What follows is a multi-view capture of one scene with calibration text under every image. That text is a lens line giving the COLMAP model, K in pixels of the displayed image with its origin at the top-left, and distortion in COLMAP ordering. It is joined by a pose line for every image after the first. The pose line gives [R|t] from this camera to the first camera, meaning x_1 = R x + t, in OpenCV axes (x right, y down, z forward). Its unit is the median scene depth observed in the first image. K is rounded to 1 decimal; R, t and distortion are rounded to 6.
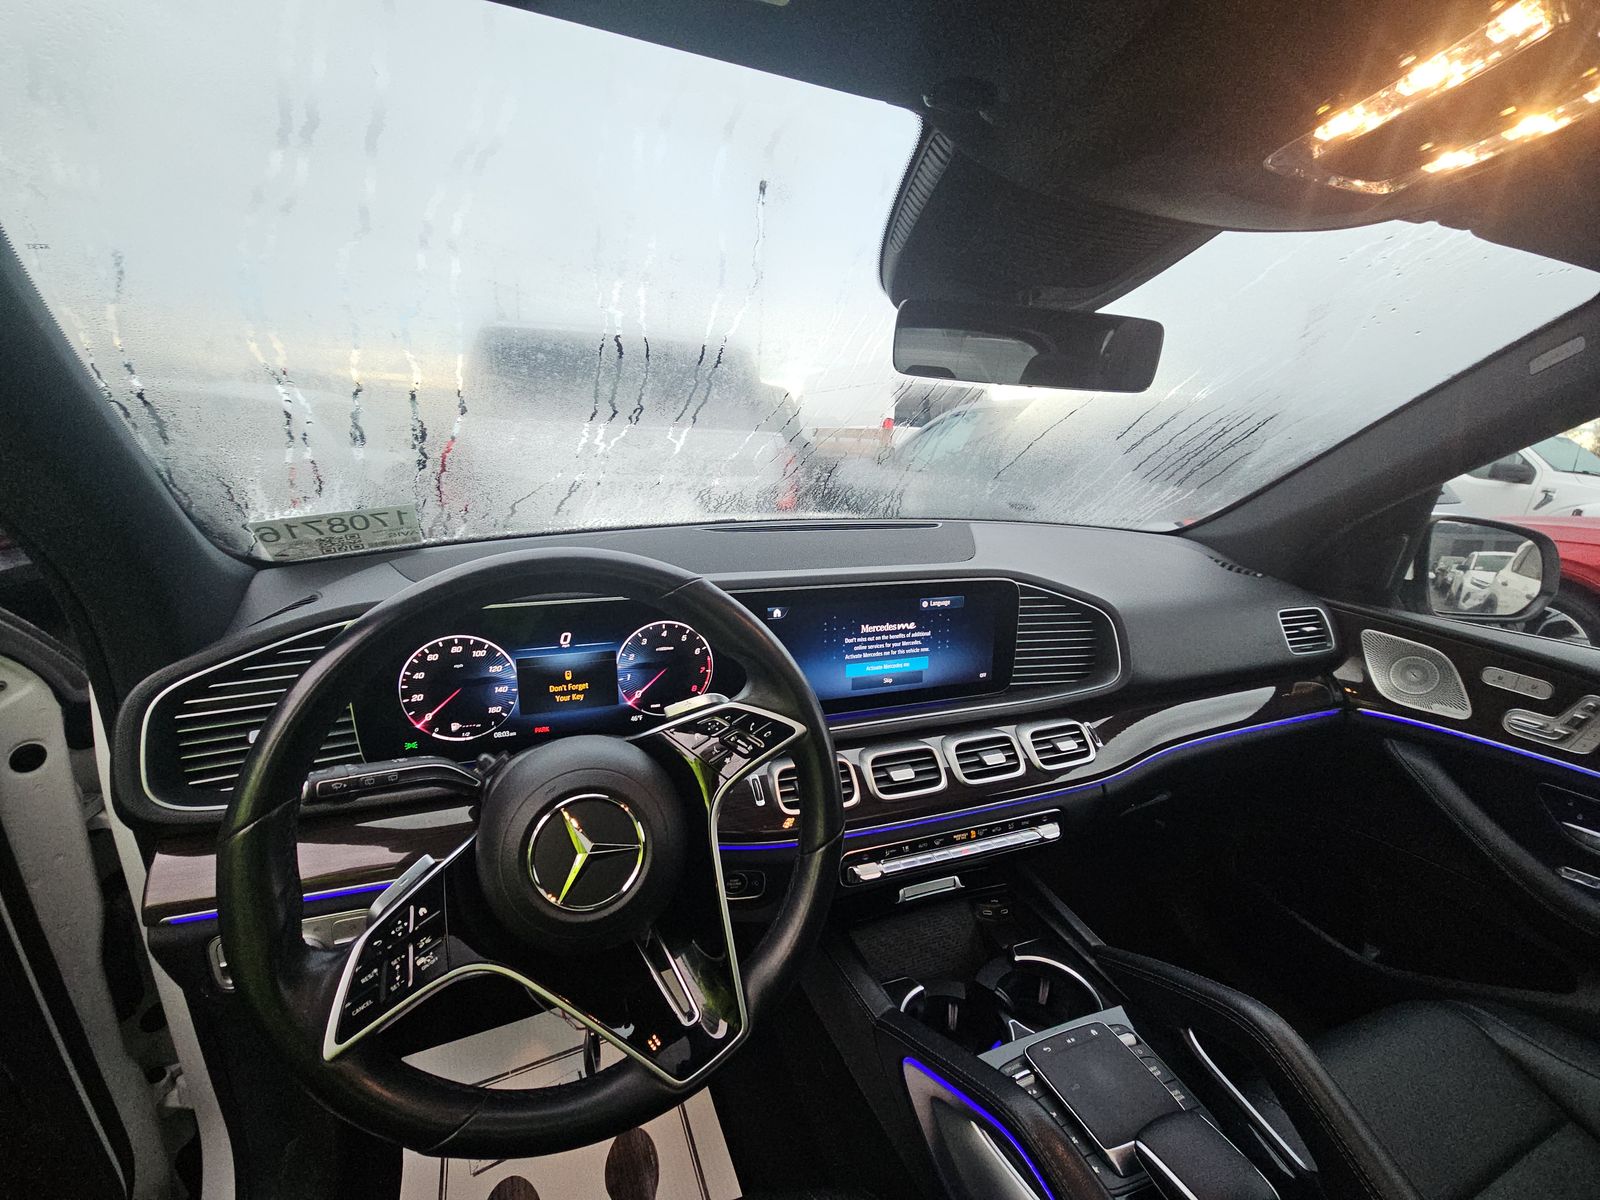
lens RADIAL K [[652.8, 0, 792.2], [0, 652.8, 609.5], [0, 0, 1]] dist [0.021504, -0.019818]
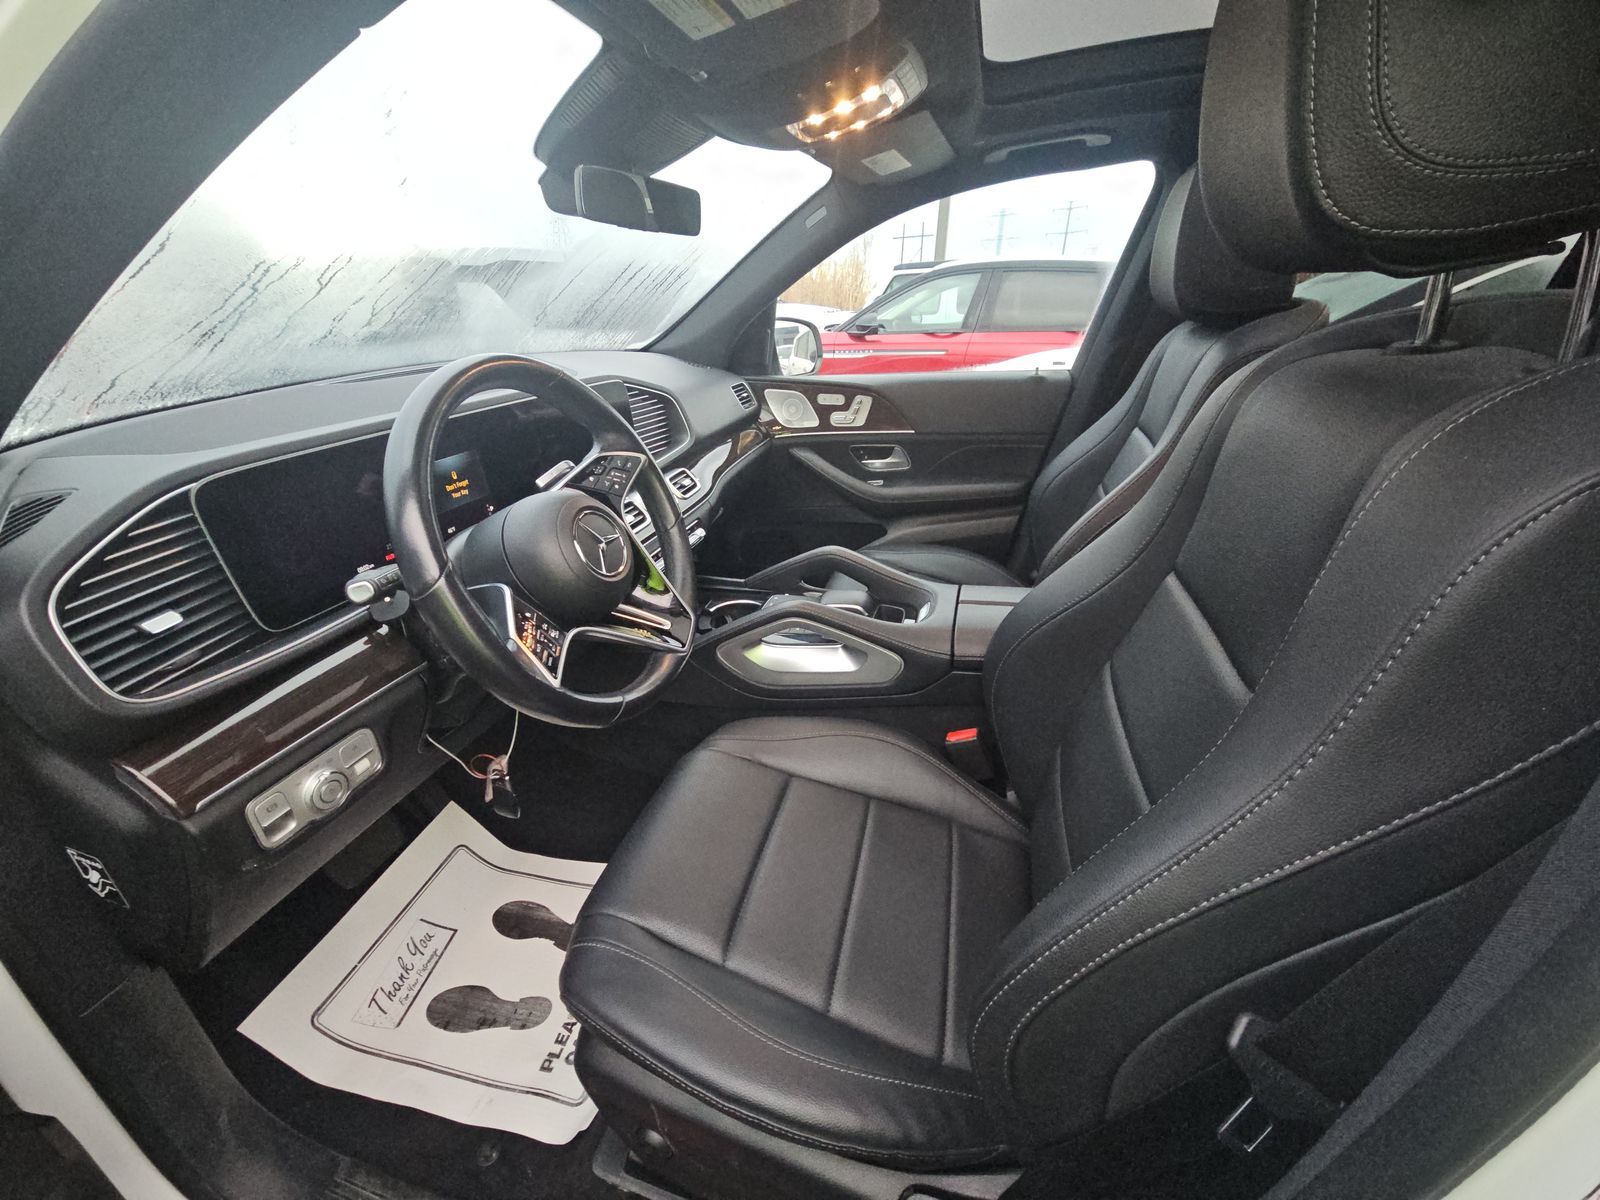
lens RADIAL K [[652.8, 0, 792.2], [0, 652.8, 609.5], [0, 0, 1]] dist [0.021504, -0.019818]
pose [[0.590032, -0.389822, 0.707037, -0.636570], [0.256437, 0.920855, 0.293710, 0.090655], [-0.765573, 0.008012, 0.643299, -0.193388]]
